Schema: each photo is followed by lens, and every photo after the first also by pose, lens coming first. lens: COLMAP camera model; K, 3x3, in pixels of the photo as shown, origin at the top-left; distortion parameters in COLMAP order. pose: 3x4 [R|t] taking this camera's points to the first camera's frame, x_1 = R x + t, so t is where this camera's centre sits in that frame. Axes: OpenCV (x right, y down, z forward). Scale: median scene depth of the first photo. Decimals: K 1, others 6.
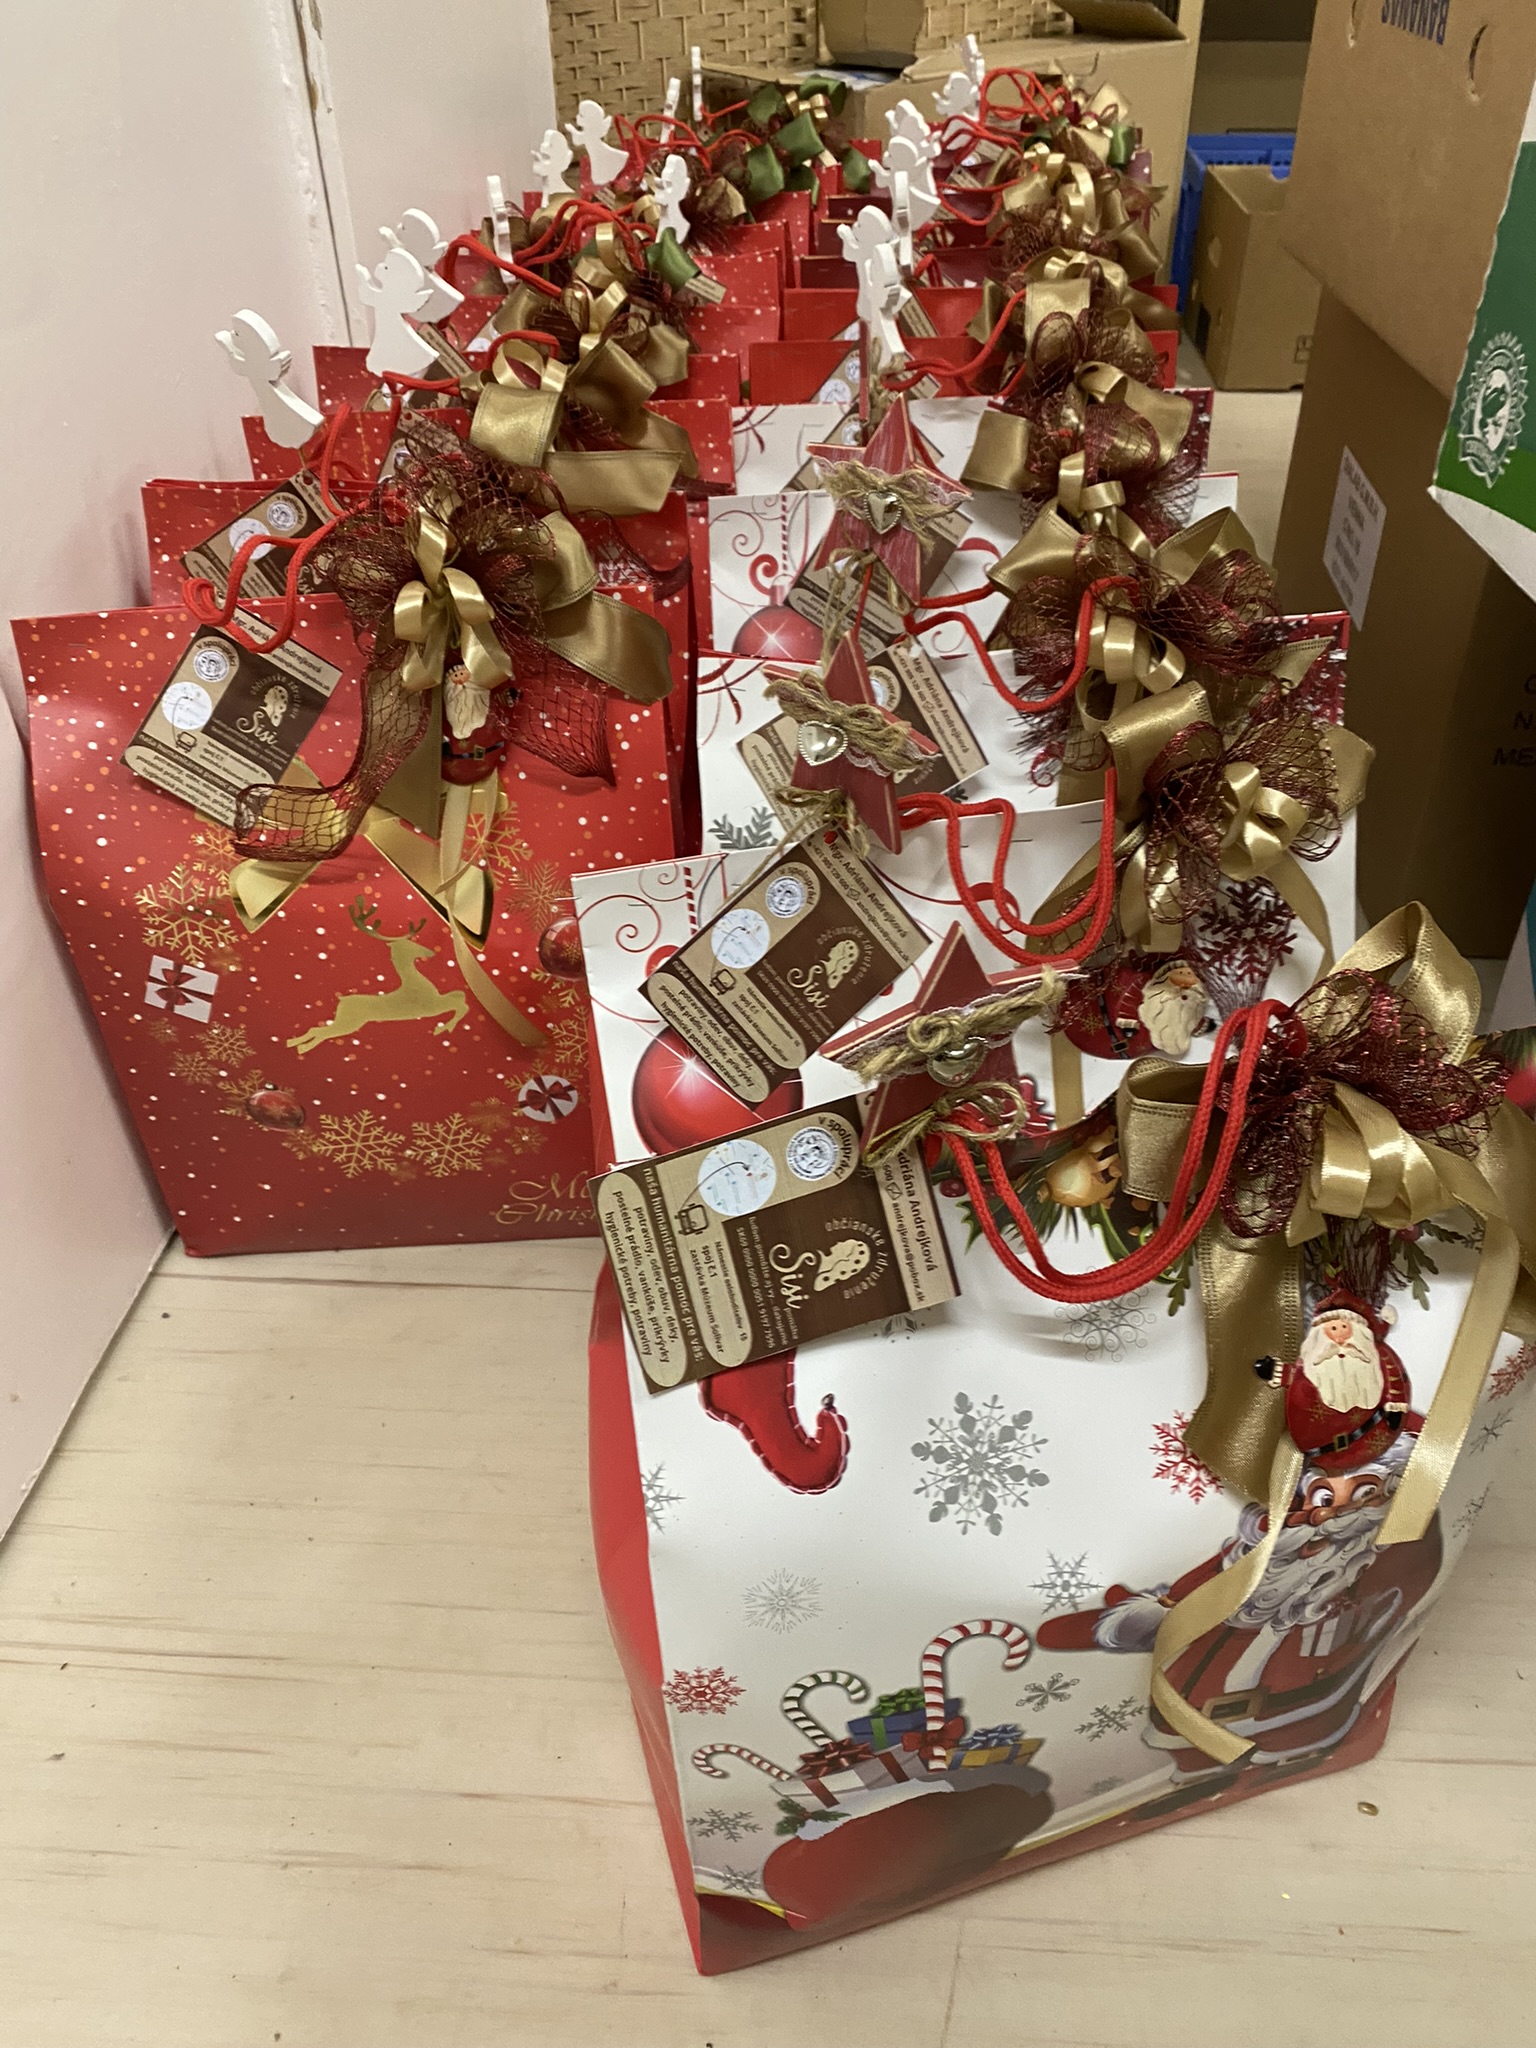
lens RADIAL K [[1546.8, 0, 741.8], [0, 1546.8, 1026.5], [0, 0, 1]] dist [0.039862, -0.056352]
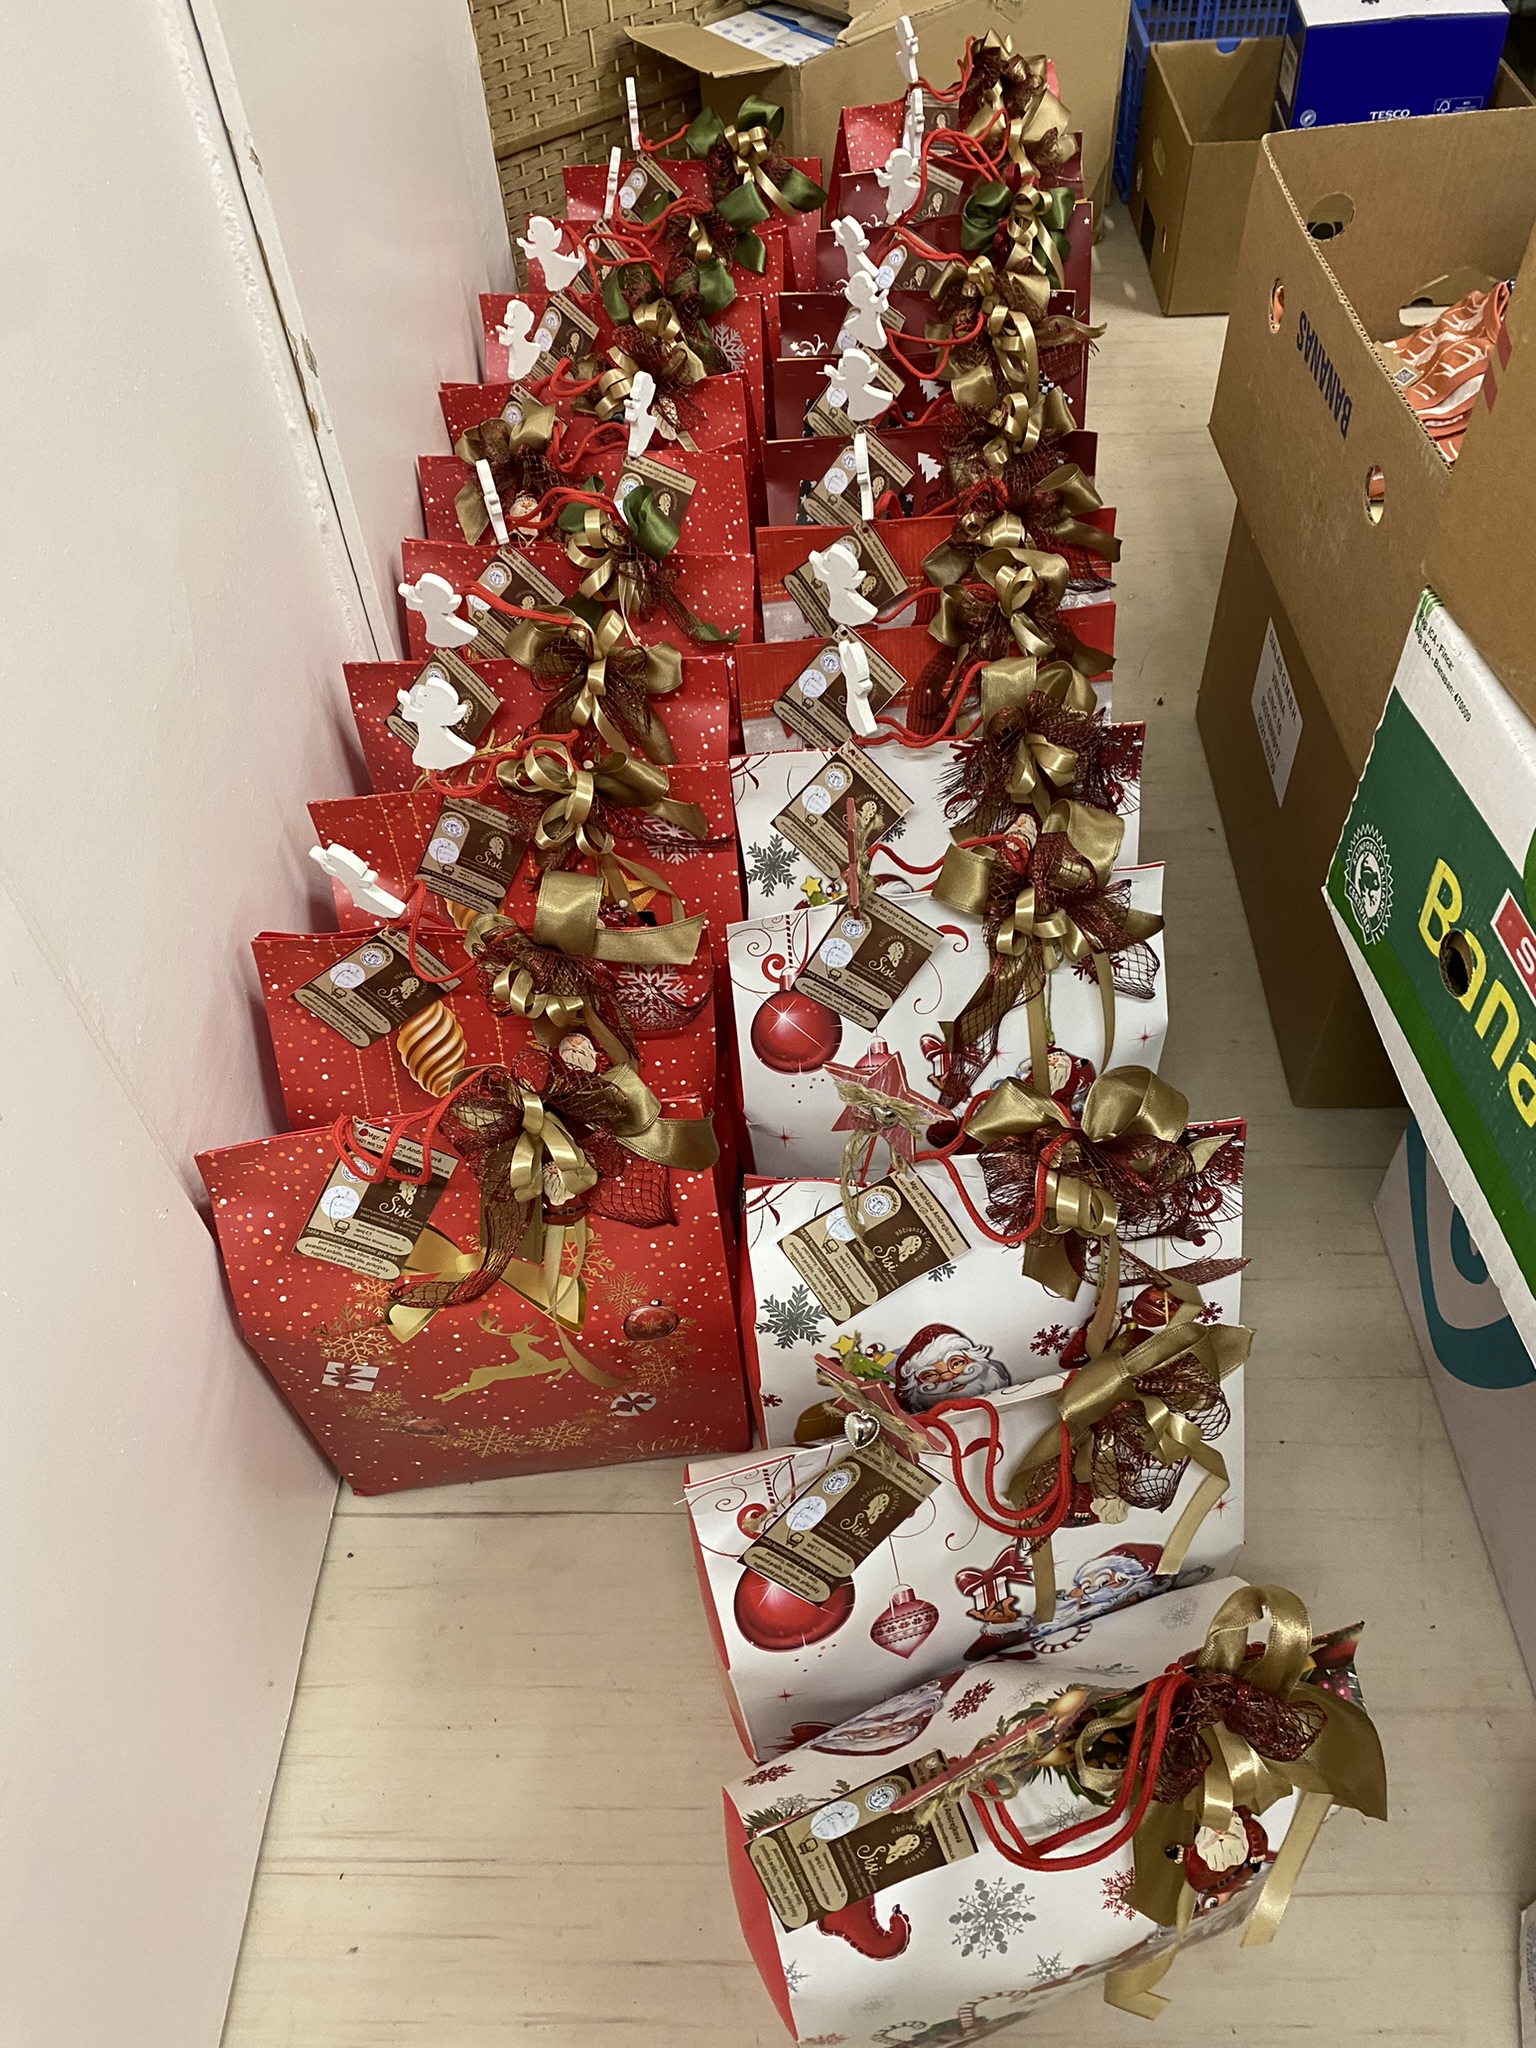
lens RADIAL K [[1531.7, 0, 728.6], [0, 1531.7, 1023.8], [0, 0, 1]] dist [0.044818, -0.055246]
pose [[0.997496, -0.070428, 0.006375, -0.037459], [0.067359, 0.973724, 0.217540, -0.609519], [-0.021529, -0.216566, 0.976031, -0.205930]]
